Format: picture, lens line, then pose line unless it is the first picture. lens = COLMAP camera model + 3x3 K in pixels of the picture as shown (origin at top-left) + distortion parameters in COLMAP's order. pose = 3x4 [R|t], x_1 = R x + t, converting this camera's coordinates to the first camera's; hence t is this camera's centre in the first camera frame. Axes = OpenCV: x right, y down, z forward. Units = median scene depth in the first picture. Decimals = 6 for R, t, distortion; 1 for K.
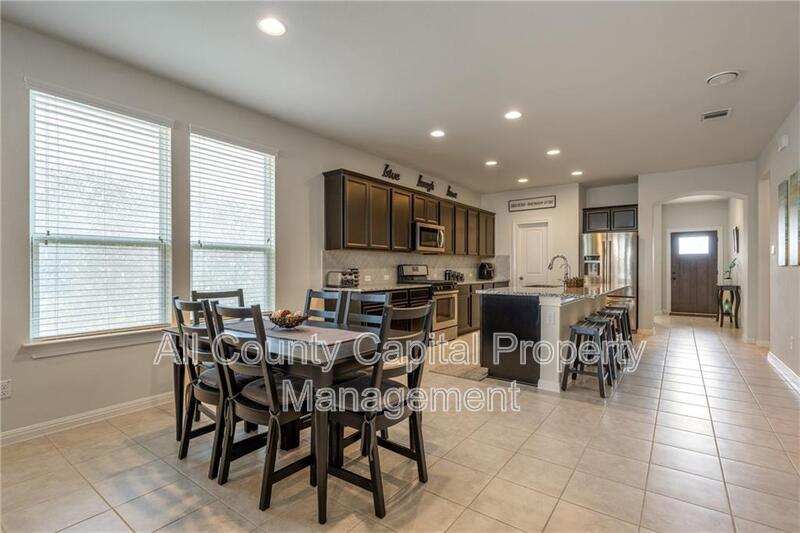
lens RADIAL K [[374.1, 0, 401.5], [0, 374.1, 266.7], [0, 0, 1]] dist [-0.000056, 0.000022]
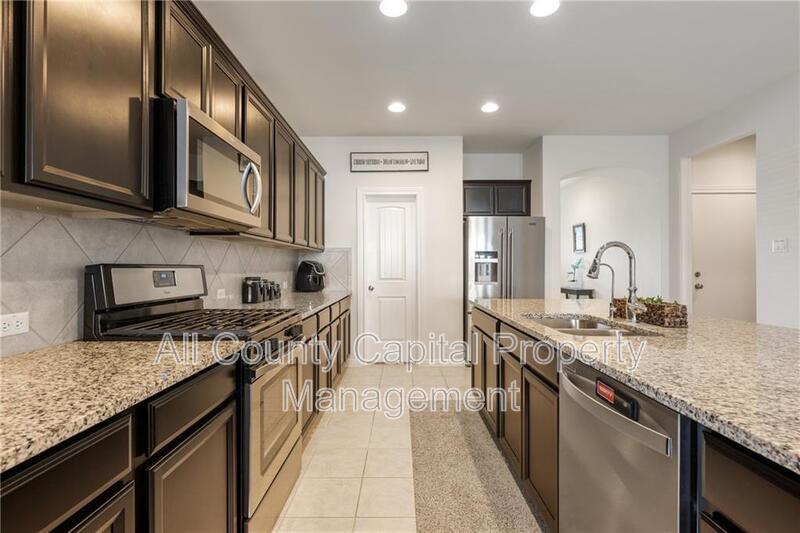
lens RADIAL K [[374.1, 0, 398.5], [0, 374.1, 265.8], [0, 0, 1]] dist [-0.000056, 0.000022]
pose [[0.801278, 0.000176, 0.598293, 0.006447], [0.003405, 0.999982, -0.004854, -0.001563], [-0.598283, 0.005926, 0.801263, 0.532191]]
